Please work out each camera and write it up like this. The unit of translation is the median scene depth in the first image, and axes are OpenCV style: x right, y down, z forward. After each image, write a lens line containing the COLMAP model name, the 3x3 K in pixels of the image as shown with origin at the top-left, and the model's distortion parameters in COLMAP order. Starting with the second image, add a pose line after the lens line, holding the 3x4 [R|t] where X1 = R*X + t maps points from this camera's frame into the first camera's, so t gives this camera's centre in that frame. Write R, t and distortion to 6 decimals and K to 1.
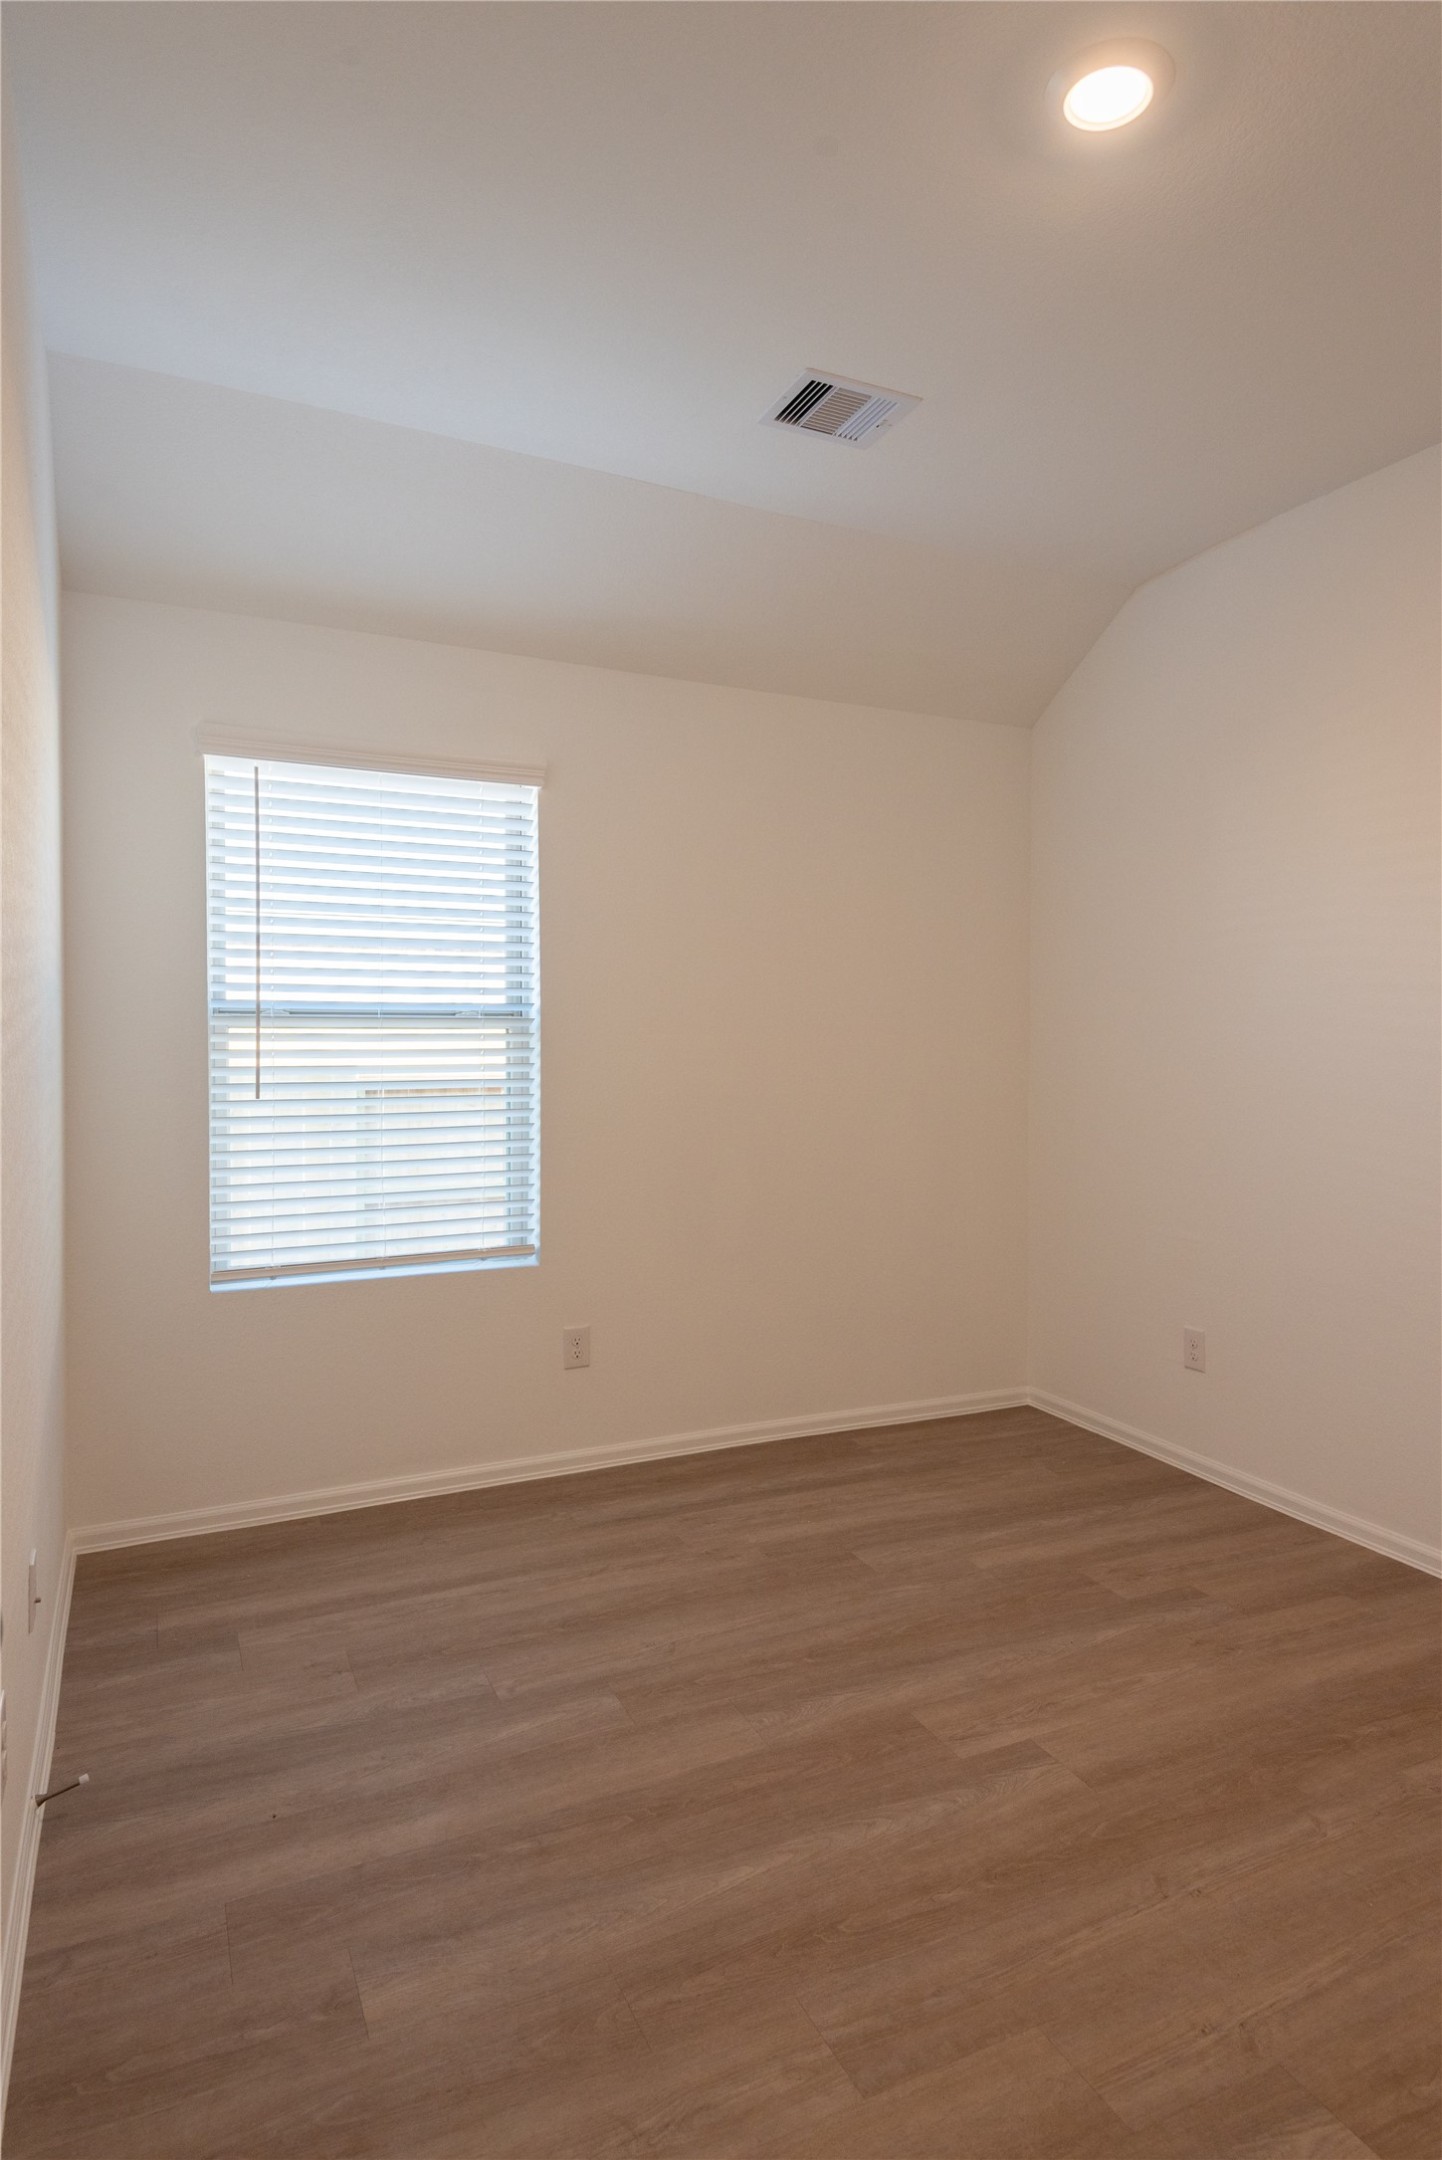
lens RADIAL K [[1181.7, 0, 717.3], [0, 1181.7, 1072.5], [0, 0, 1]] dist [-0.003447, -0.000102]
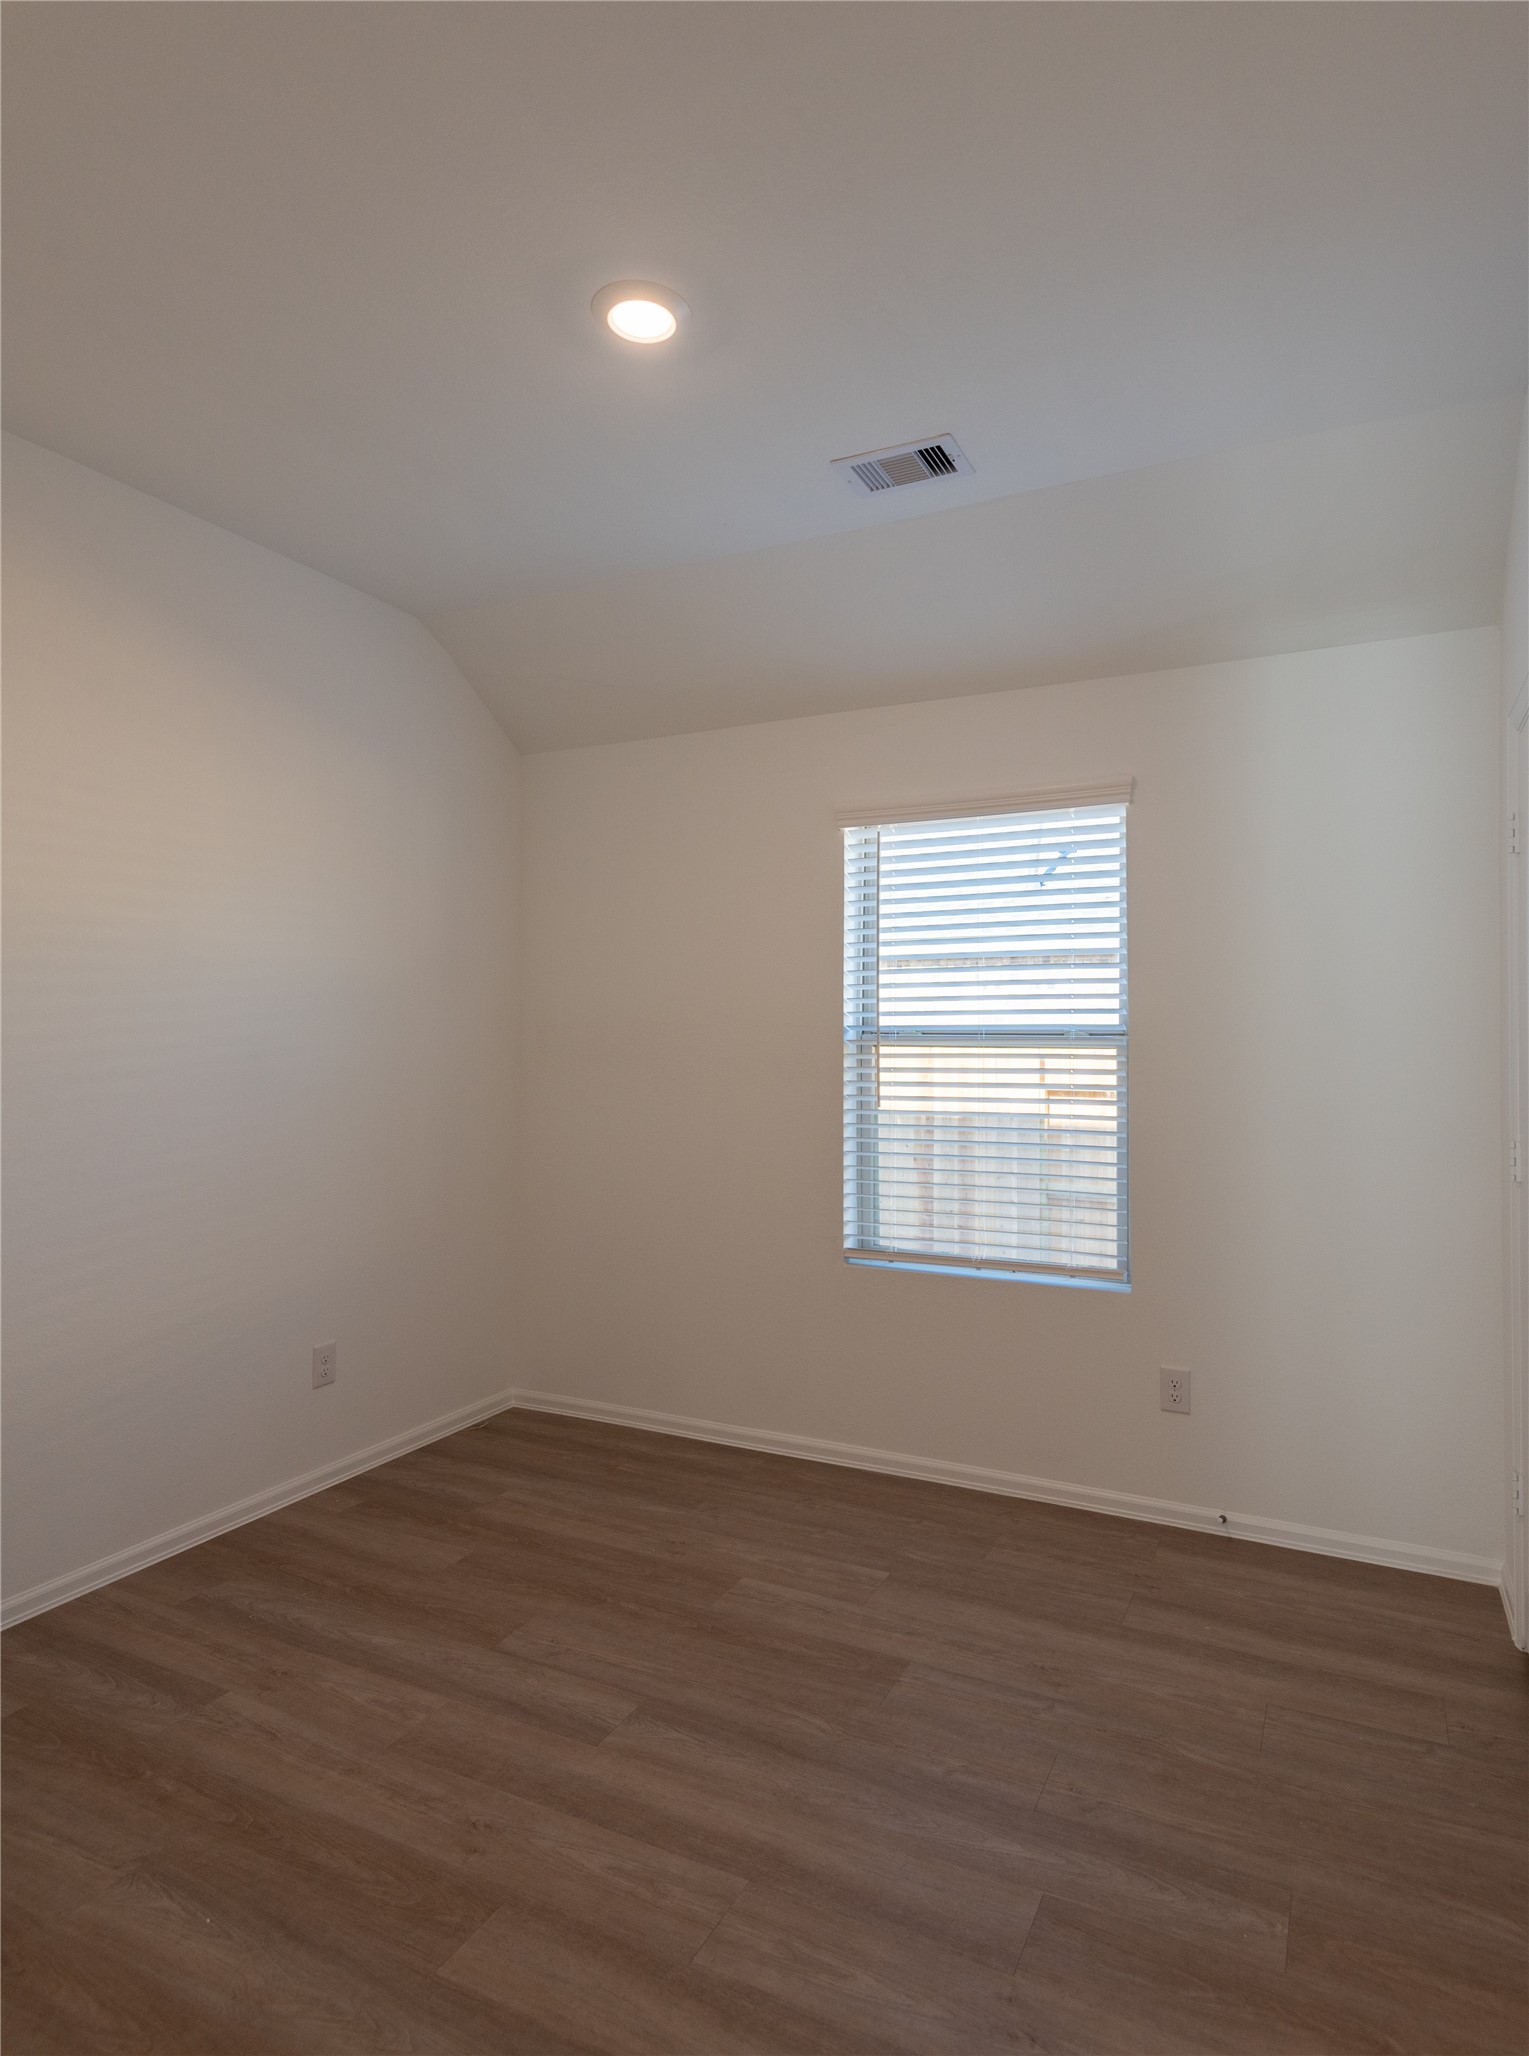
lens RADIAL K [[1134.9, 0, 769.0], [0, 1134.9, 1038.3], [0, 0, 1]] dist [0.001590, -0.000063]
pose [[0.614018, -0.008594, -0.789245, 0.413895], [-0.029656, 0.998983, -0.033949, -0.004811], [0.788734, 0.044251, 0.613139, 0.193808]]
